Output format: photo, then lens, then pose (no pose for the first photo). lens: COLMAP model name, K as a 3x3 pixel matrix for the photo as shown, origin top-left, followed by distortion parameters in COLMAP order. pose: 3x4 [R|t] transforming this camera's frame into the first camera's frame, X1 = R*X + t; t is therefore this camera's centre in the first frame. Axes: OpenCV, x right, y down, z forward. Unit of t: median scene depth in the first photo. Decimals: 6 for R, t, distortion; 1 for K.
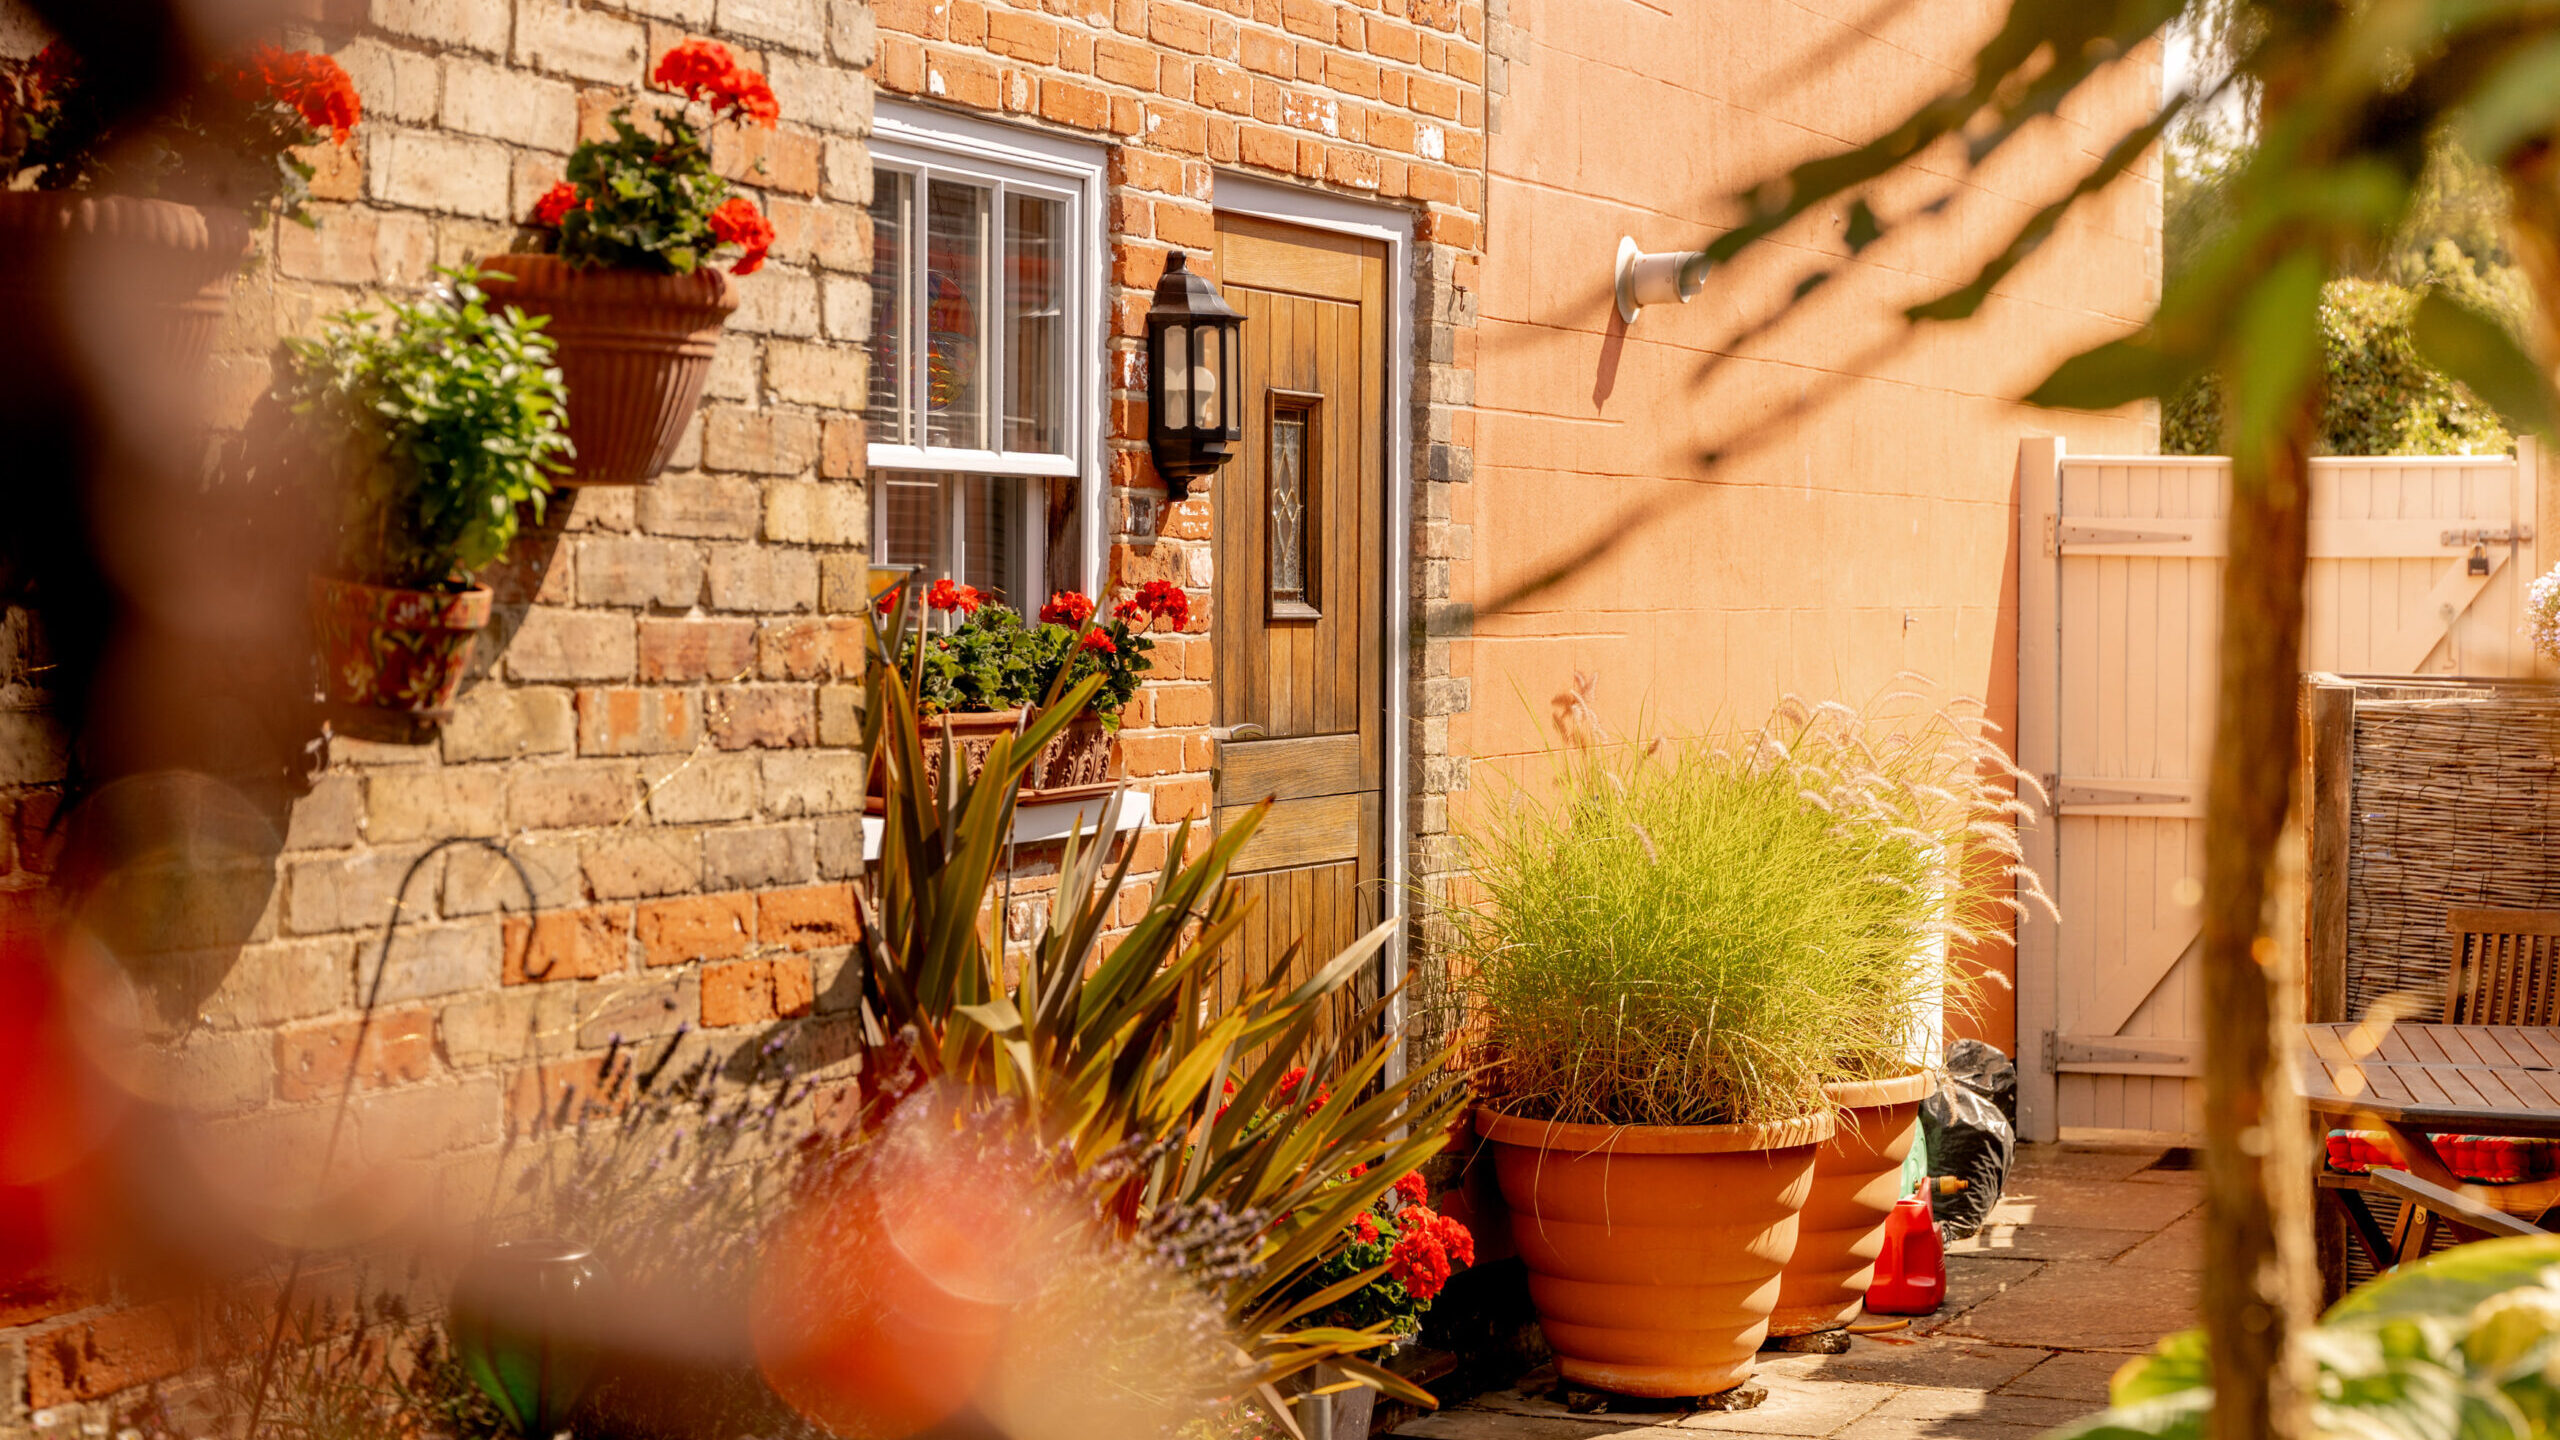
lens RADIAL K [[4840.1, 0, 1280.2], [0, 4840.1, 718.6], [0, 0, 1]] dist [0.011700, 0.000000]
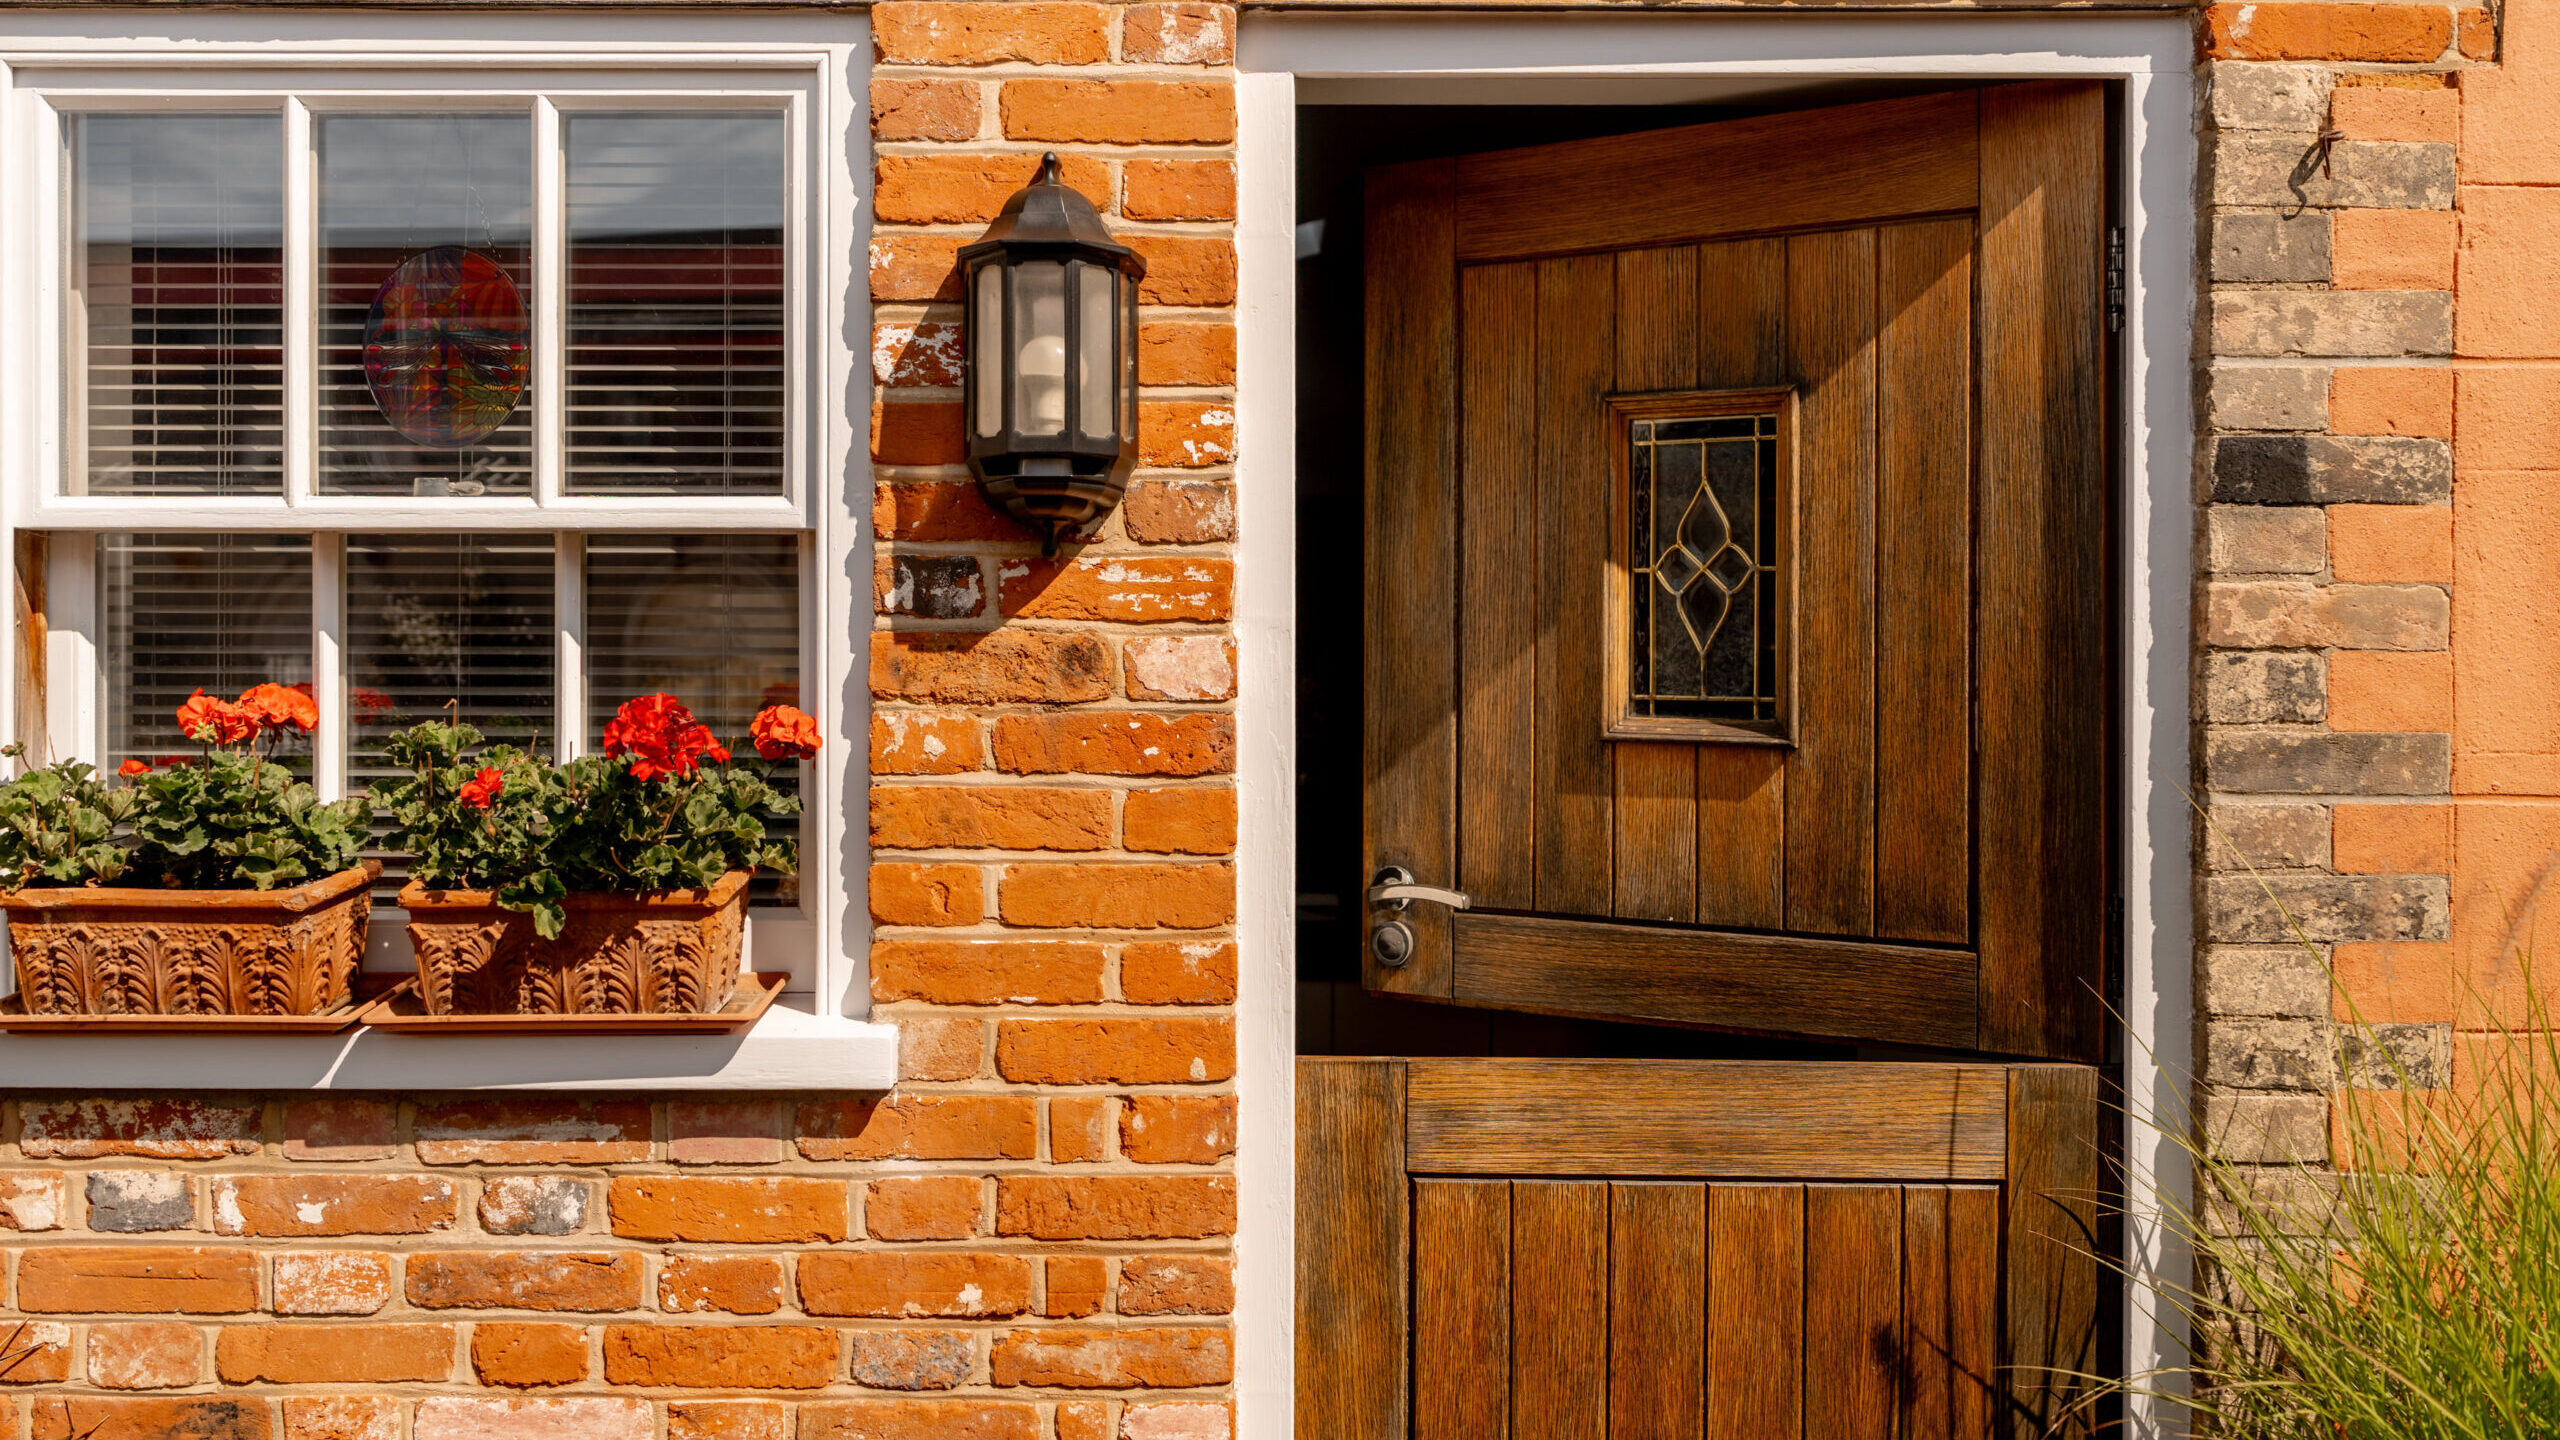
lens RADIAL K [[2152.9, 0, 1274.4], [0, 2152.9, 661.9], [0, 0, 1]] dist [0.001507, -0.009197]
pose [[0.376170, -0.000456, -0.926551, 0.245358], [-0.026988, 0.999570, -0.011449, -0.030203], [0.926158, 0.029312, 0.375996, 0.938088]]
